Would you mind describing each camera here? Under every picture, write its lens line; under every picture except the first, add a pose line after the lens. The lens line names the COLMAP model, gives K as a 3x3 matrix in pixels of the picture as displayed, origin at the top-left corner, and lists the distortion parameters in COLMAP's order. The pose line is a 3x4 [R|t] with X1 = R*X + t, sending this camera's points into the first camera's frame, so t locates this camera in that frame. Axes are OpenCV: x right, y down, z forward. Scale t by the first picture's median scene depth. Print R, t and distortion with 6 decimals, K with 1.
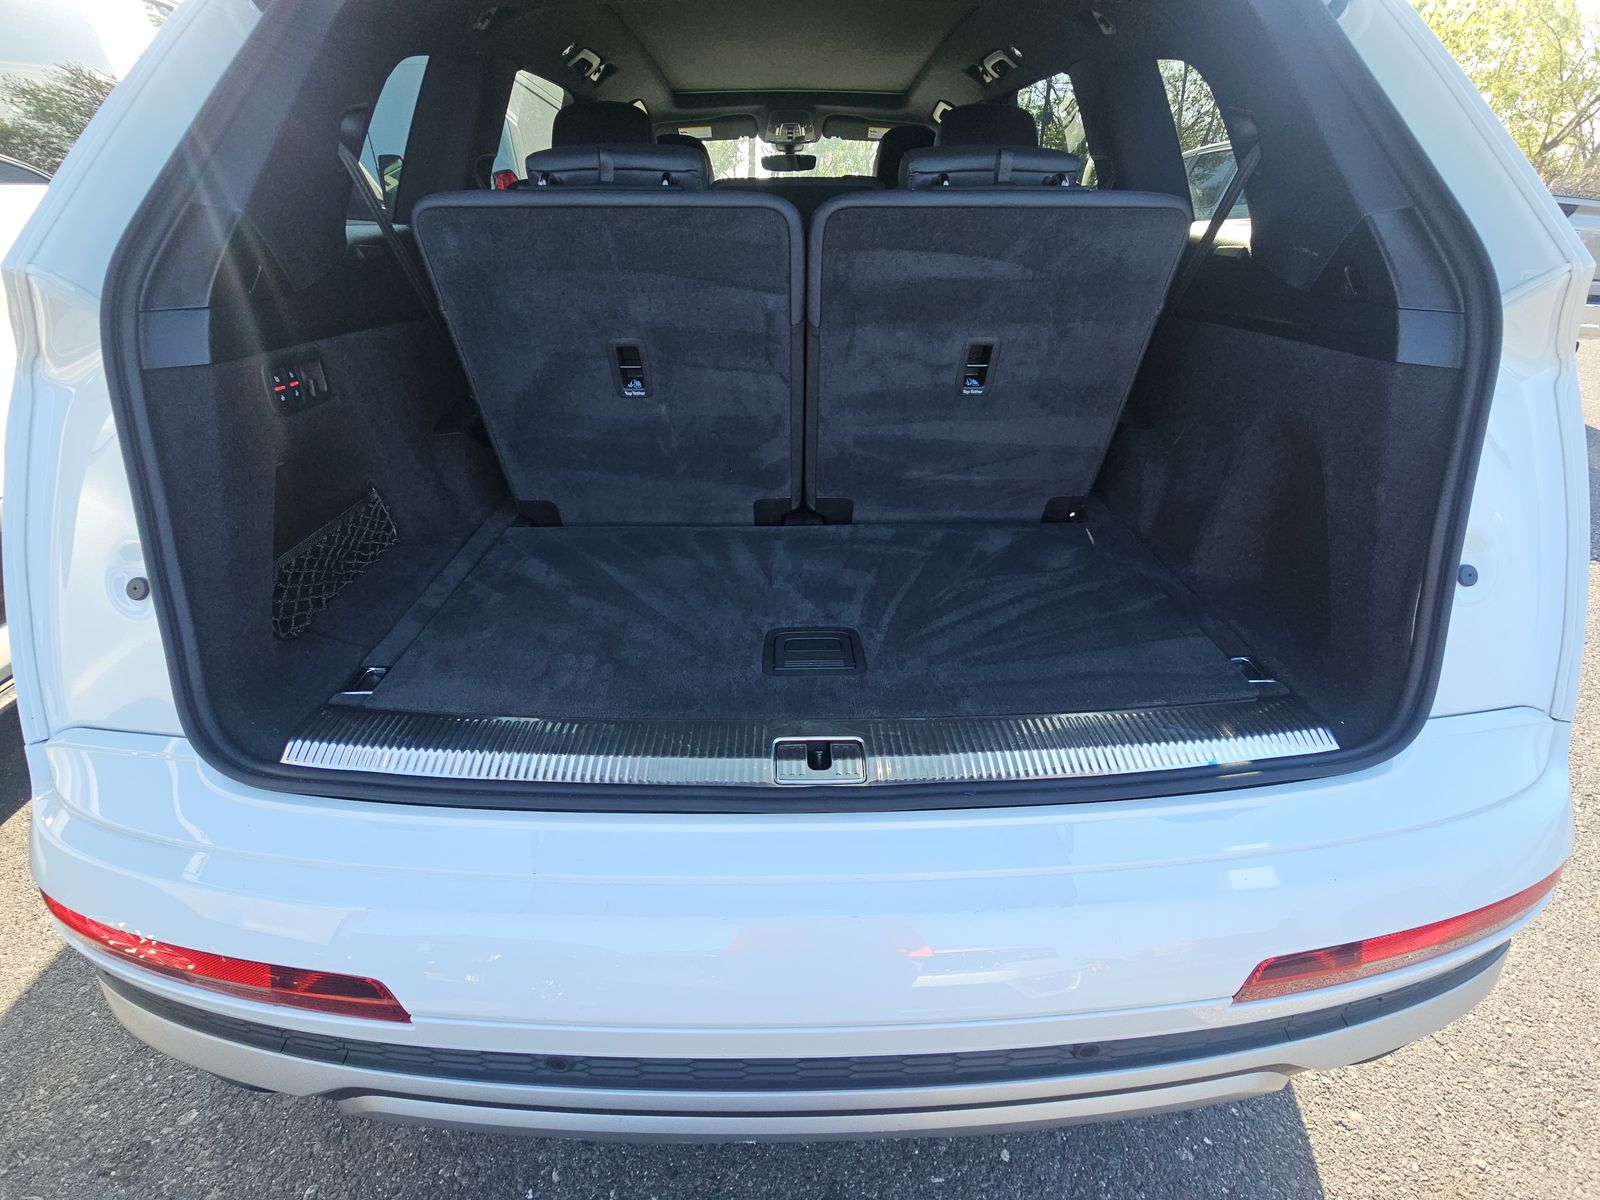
lens RADIAL K [[649.2, 0, 792.4], [0, 649.2, 596.4], [0, 0, 1]] dist [0.008243, -0.014370]
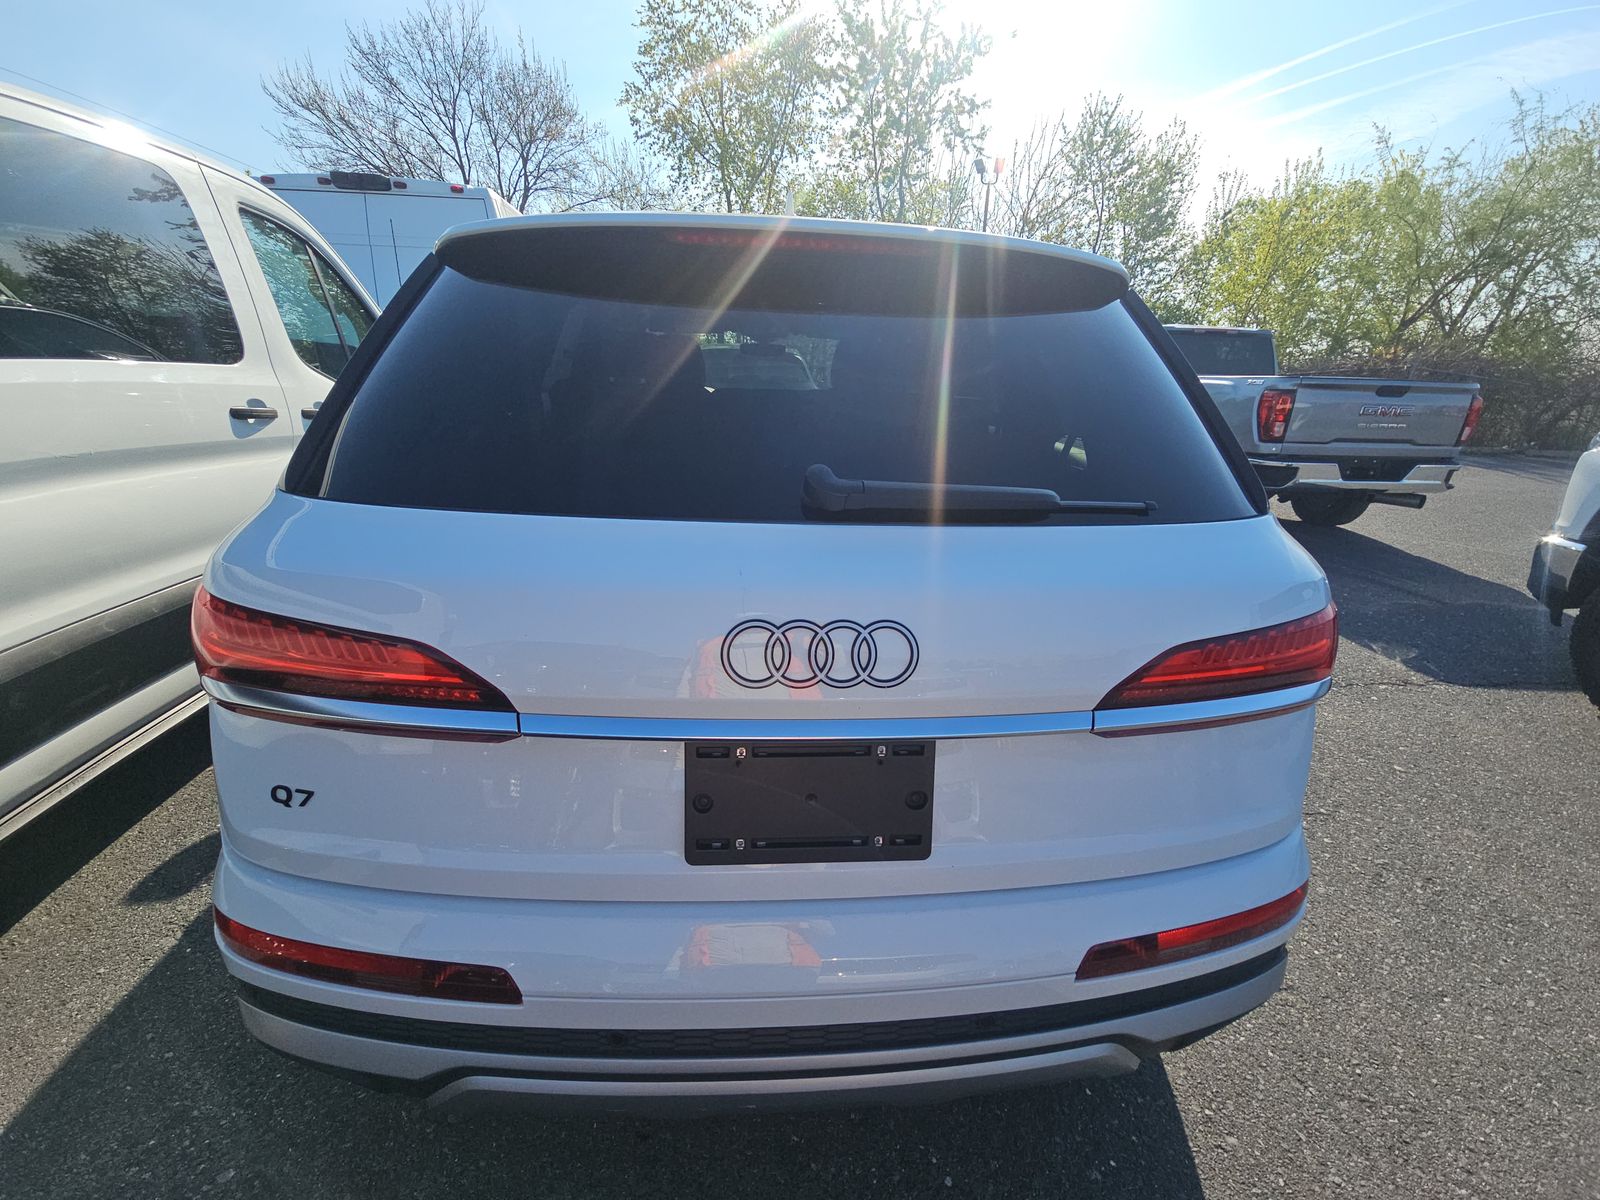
lens RADIAL K [[649.2, 0, 792.4], [0, 649.2, 596.4], [0, 0, 1]] dist [0.008243, -0.014370]
pose [[0.997920, 0.016787, 0.062246, -0.047919], [-0.005600, 0.984426, -0.175711, 0.010913], [-0.064226, 0.174997, 0.982472, -0.325793]]
